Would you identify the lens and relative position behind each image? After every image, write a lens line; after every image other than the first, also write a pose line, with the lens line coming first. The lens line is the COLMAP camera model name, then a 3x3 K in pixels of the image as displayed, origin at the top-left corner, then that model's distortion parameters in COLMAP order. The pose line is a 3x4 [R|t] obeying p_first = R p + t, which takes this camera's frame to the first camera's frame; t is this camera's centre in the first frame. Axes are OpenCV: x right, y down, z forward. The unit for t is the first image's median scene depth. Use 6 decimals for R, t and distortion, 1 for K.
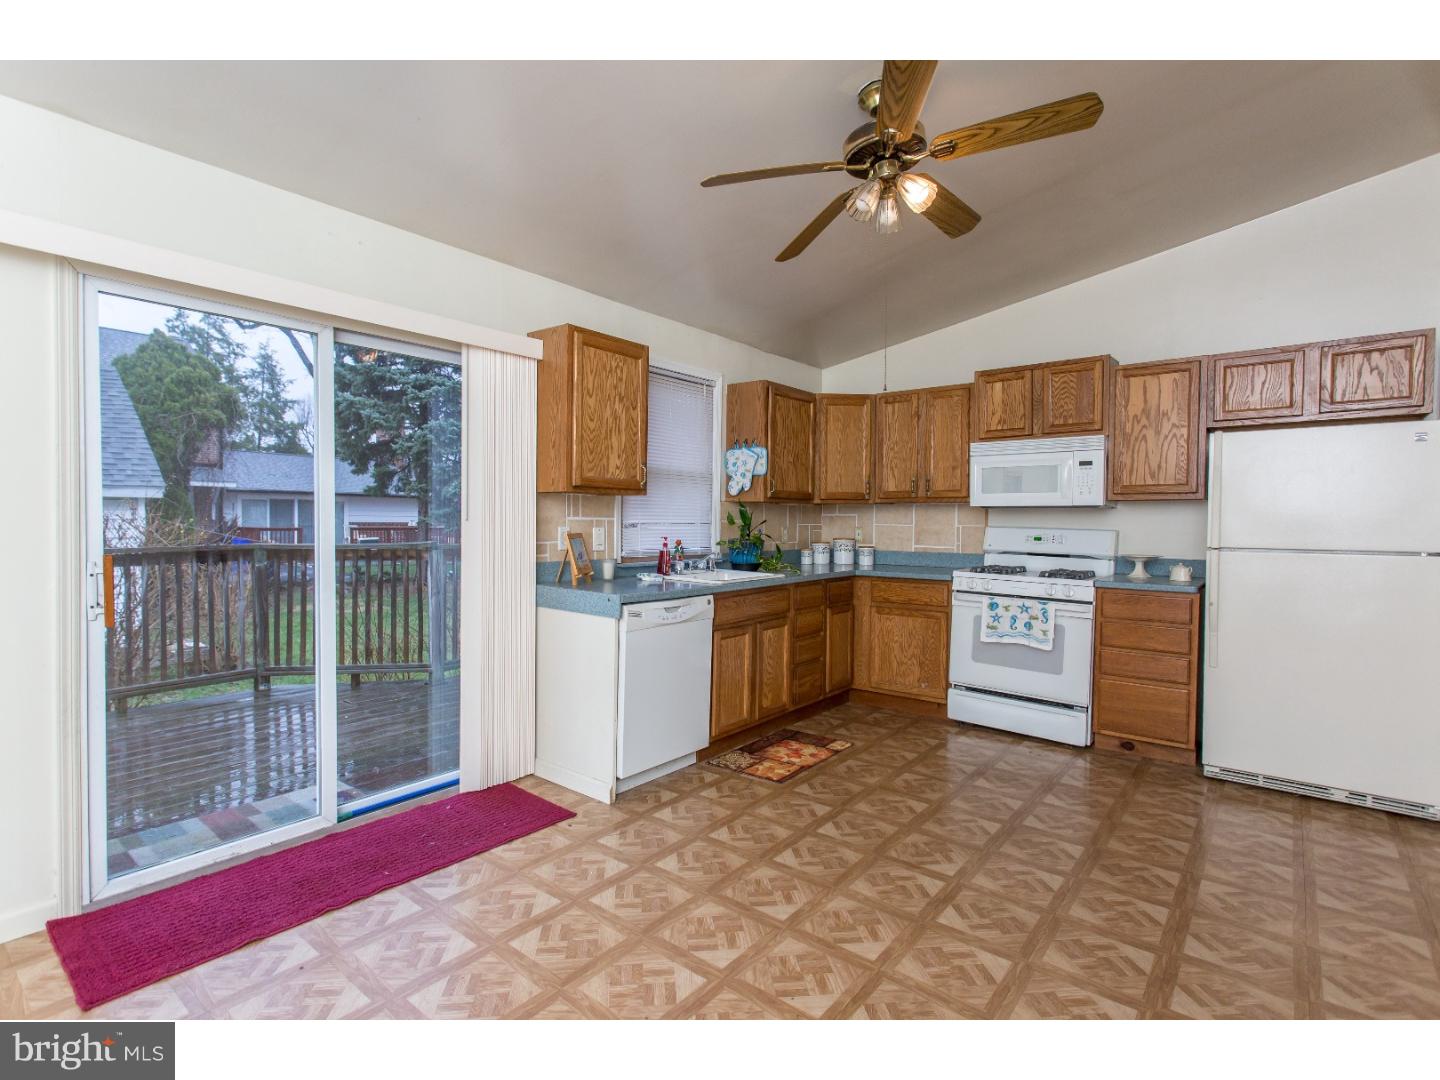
lens RADIAL K [[700.7, 0, 711.4], [0, 700.7, 536.4], [0, 0, 1]] dist [0.001511, 0.001676]
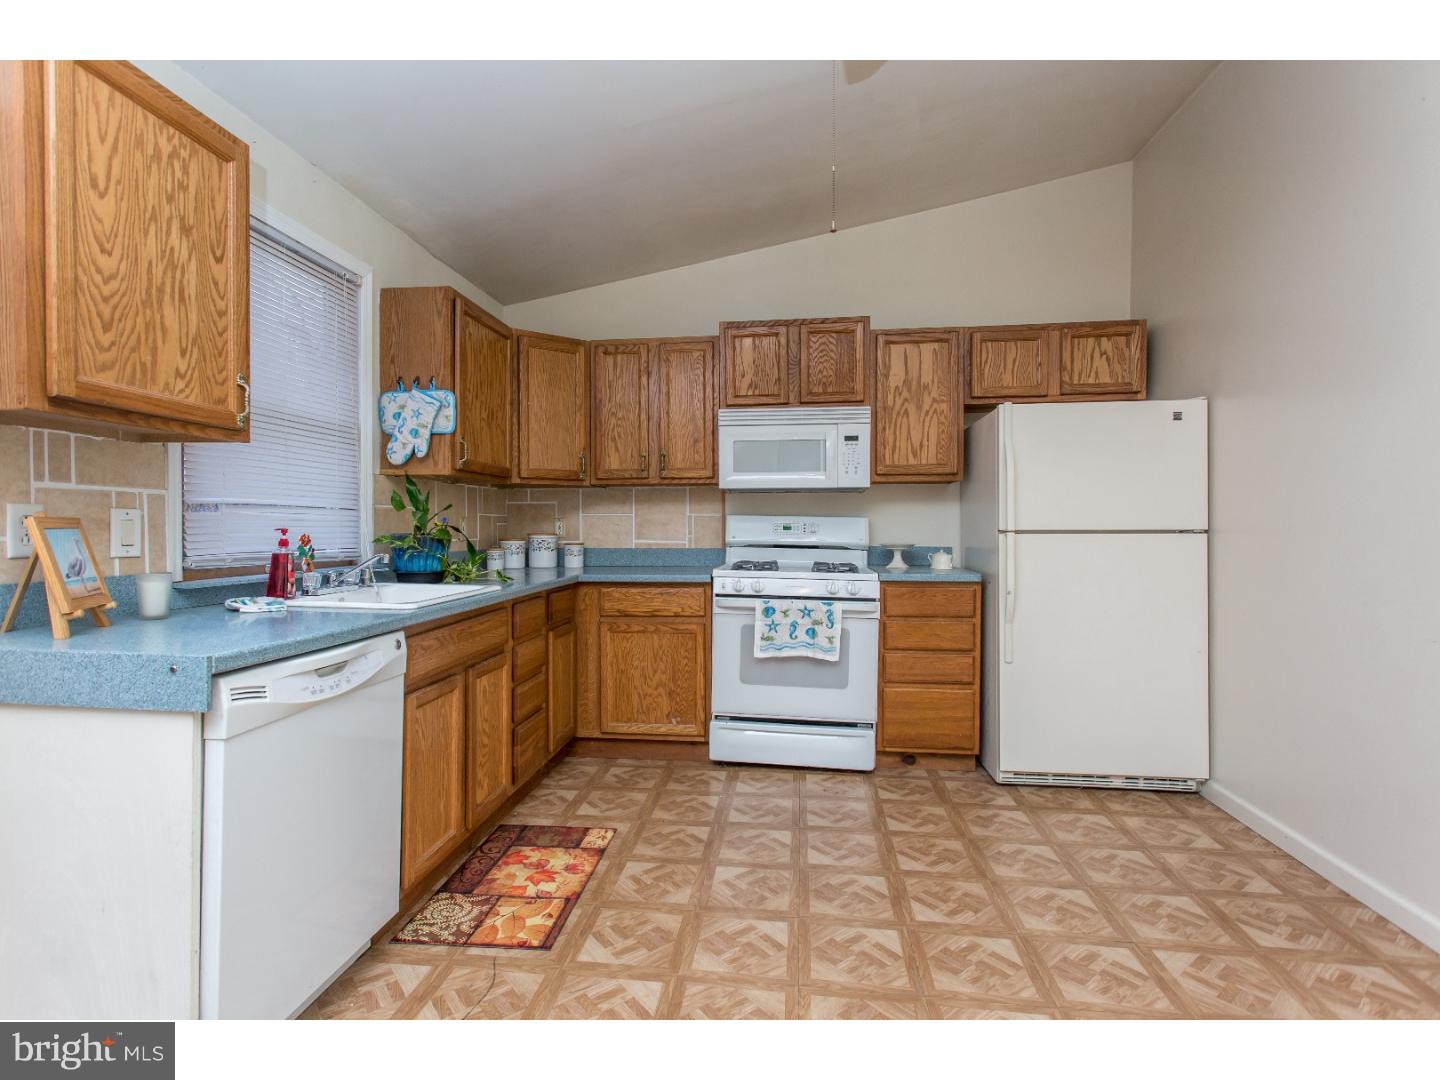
lens RADIAL K [[700.7, 0, 711.4], [0, 700.7, 536.4], [0, 0, 1]] dist [0.001511, 0.001676]
pose [[0.849358, -0.016729, 0.527551, -0.071803], [0.020494, 0.999789, -0.001292, 0.014501], [-0.527418, 0.011909, 0.849522, 0.369694]]
